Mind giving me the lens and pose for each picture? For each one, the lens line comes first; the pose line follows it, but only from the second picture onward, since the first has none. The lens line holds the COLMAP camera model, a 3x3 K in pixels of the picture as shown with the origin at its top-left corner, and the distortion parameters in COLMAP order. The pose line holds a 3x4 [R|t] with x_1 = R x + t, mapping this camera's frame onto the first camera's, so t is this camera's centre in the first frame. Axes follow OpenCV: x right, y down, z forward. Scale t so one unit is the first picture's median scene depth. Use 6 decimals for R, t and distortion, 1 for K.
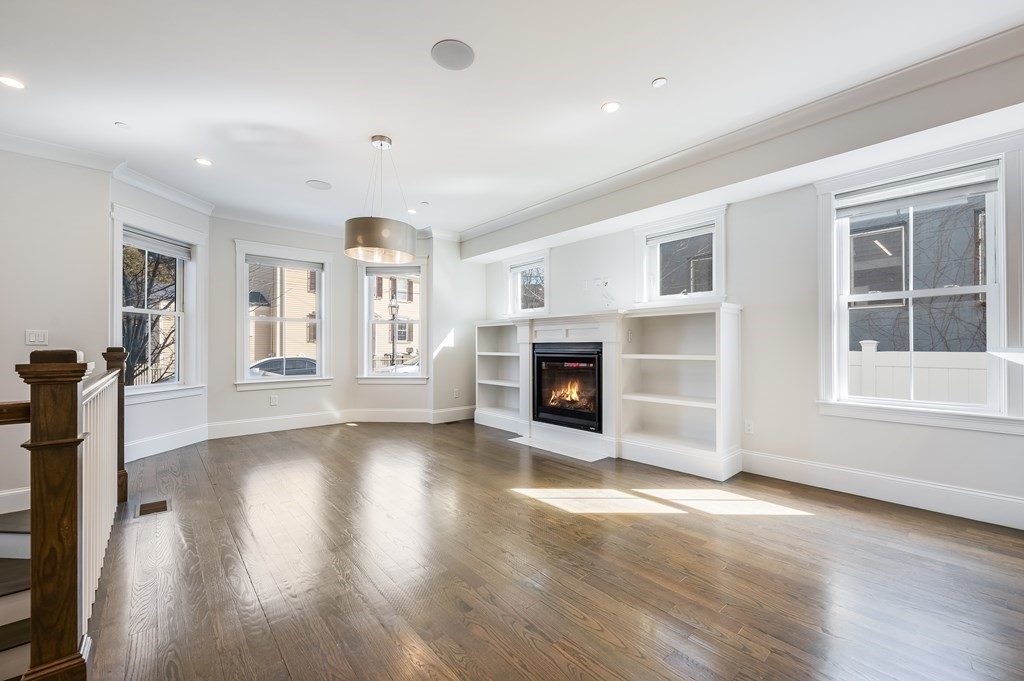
lens RADIAL K [[407.0, 0, 514.6], [0, 407.0, 344.0], [0, 0, 1]] dist [-0.000498, 0.000173]
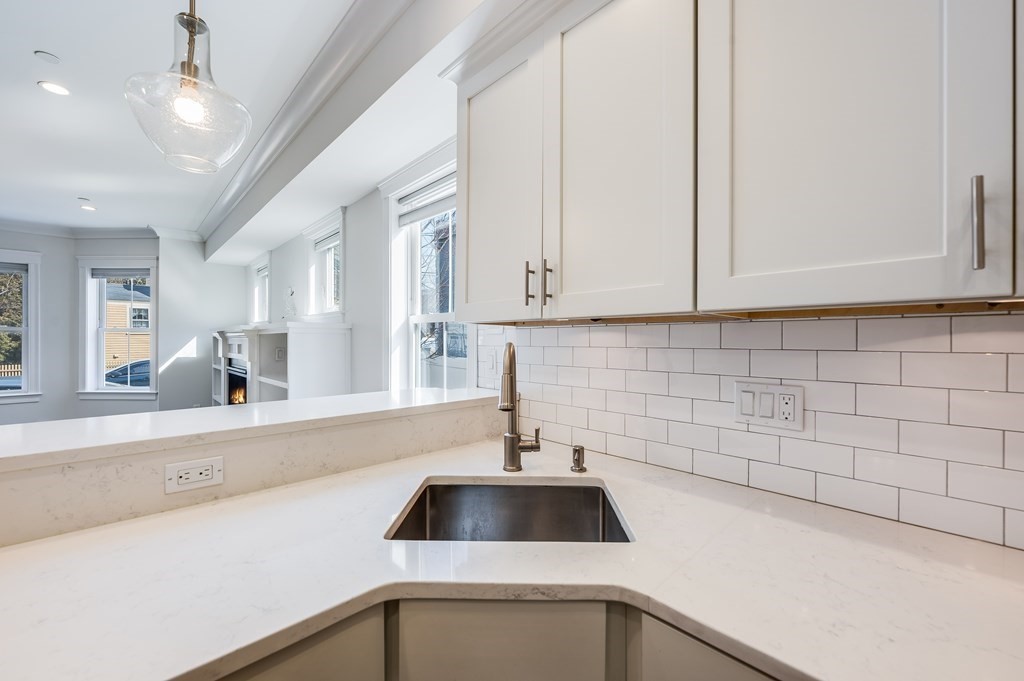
lens RADIAL K [[407.0, 0, 516.0], [0, 407.0, 341.5], [0, 0, 1]] dist [-0.000498, 0.000173]
pose [[0.999120, 0.004673, 0.041679, 0.800104], [-0.004849, 0.999980, 0.004123, -0.056311], [-0.041659, -0.004321, 0.999123, 0.101880]]
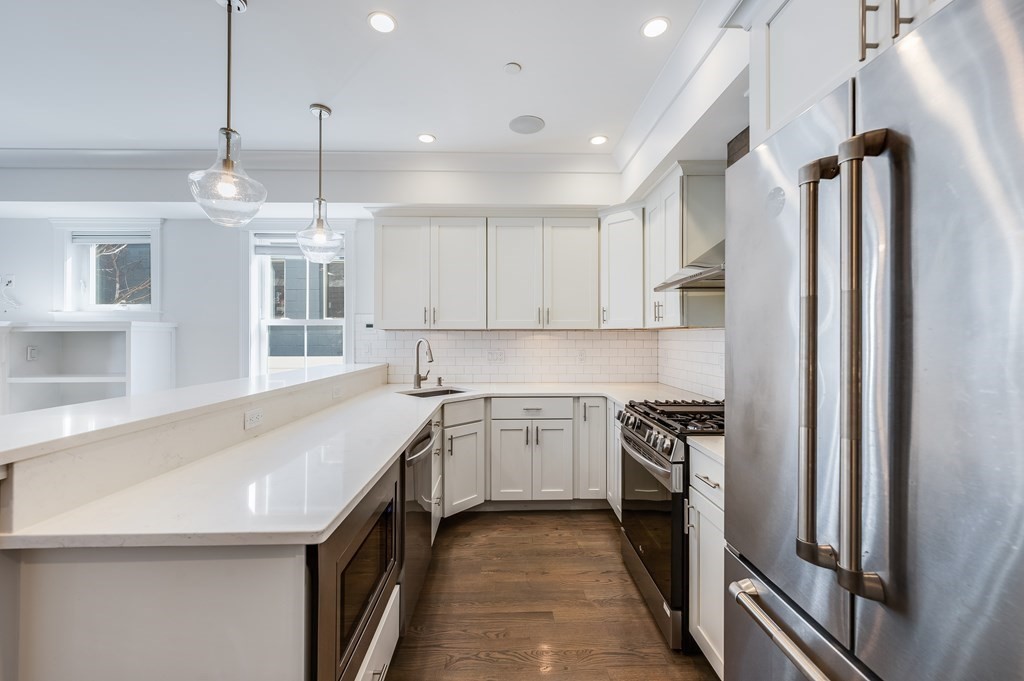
lens RADIAL K [[407.0, 0, 511.9], [0, 407.0, 338.7], [0, 0, 1]] dist [-0.000498, 0.000173]
pose [[0.651525, 0.002942, 0.758622, 0.306546], [-0.001407, 0.999995, -0.002670, -0.050261], [-0.758626, 0.000672, 0.651526, -0.256391]]
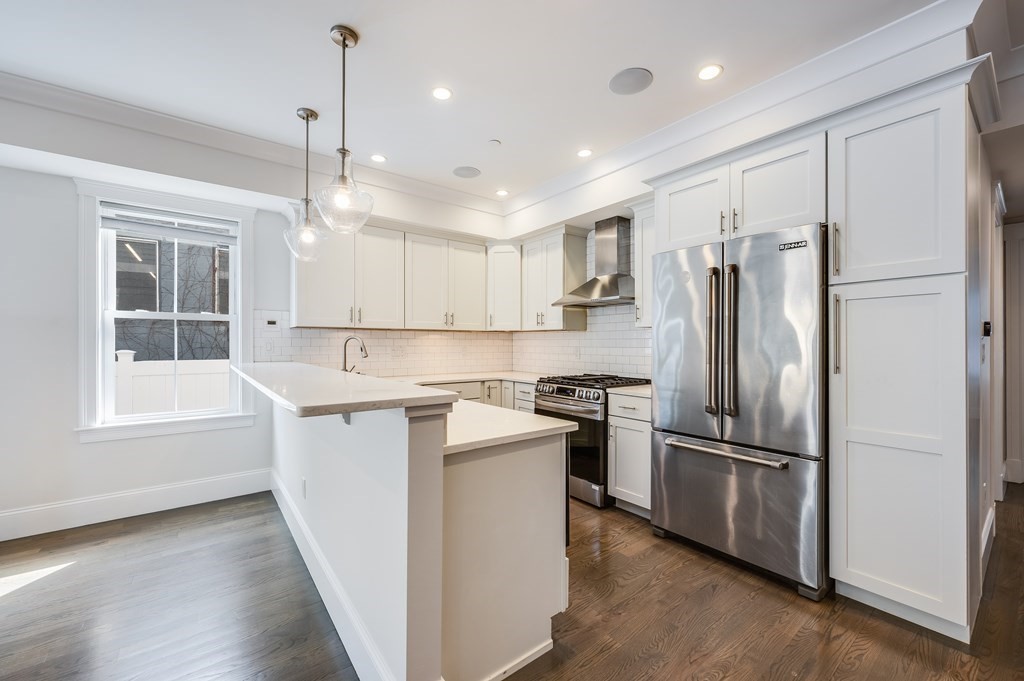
lens RADIAL K [[407.0, 0, 508.7], [0, 407.0, 346.0], [0, 0, 1]] dist [-0.000498, 0.000173]
pose [[0.085116, 0.000361, 0.996371, -0.039043], [0.000845, 1.000000, -0.000434, -0.029920], [-0.996371, 0.000879, 0.085115, 0.001479]]
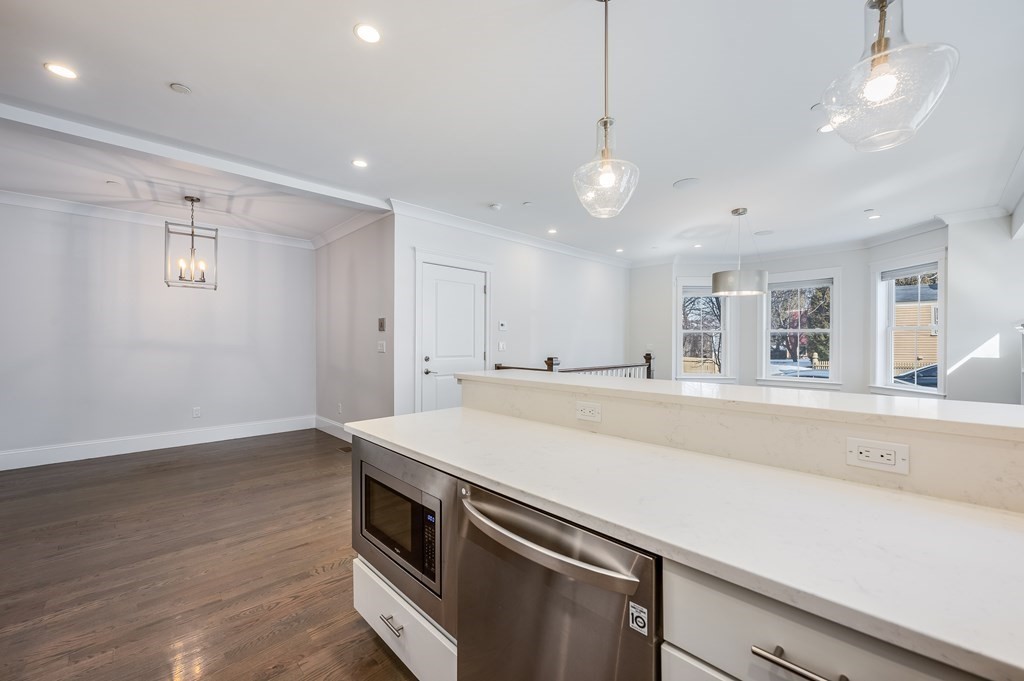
lens RADIAL K [[407.0, 0, 510.4], [0, 407.0, 344.2], [0, 0, 1]] dist [-0.000498, 0.000173]
pose [[0.040045, 0.007541, -0.999169, 0.849805], [0.001740, 0.999969, 0.007617, -0.042669], [0.999196, -0.002043, 0.040031, 0.127177]]
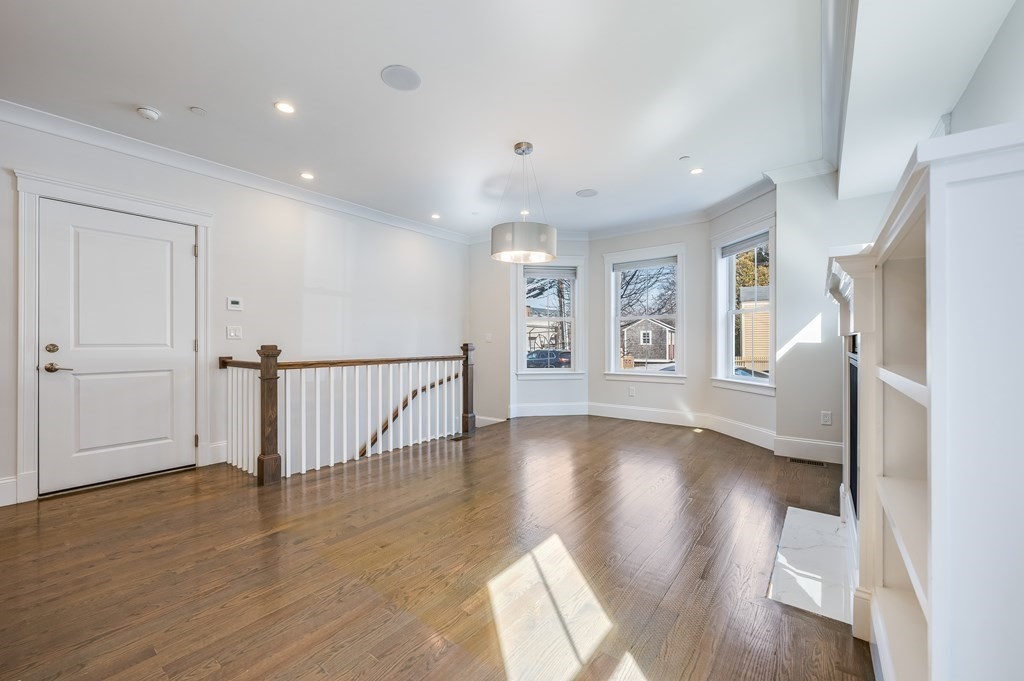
lens RADIAL K [[407.0, 0, 511.2], [0, 407.0, 344.2], [0, 0, 1]] dist [-0.000498, 0.000173]
pose [[0.189714, 0.004759, -0.981828, 0.569511], [0.006834, 0.999958, 0.006167, 0.001218], [0.981816, -0.007880, 0.189673, 0.624047]]
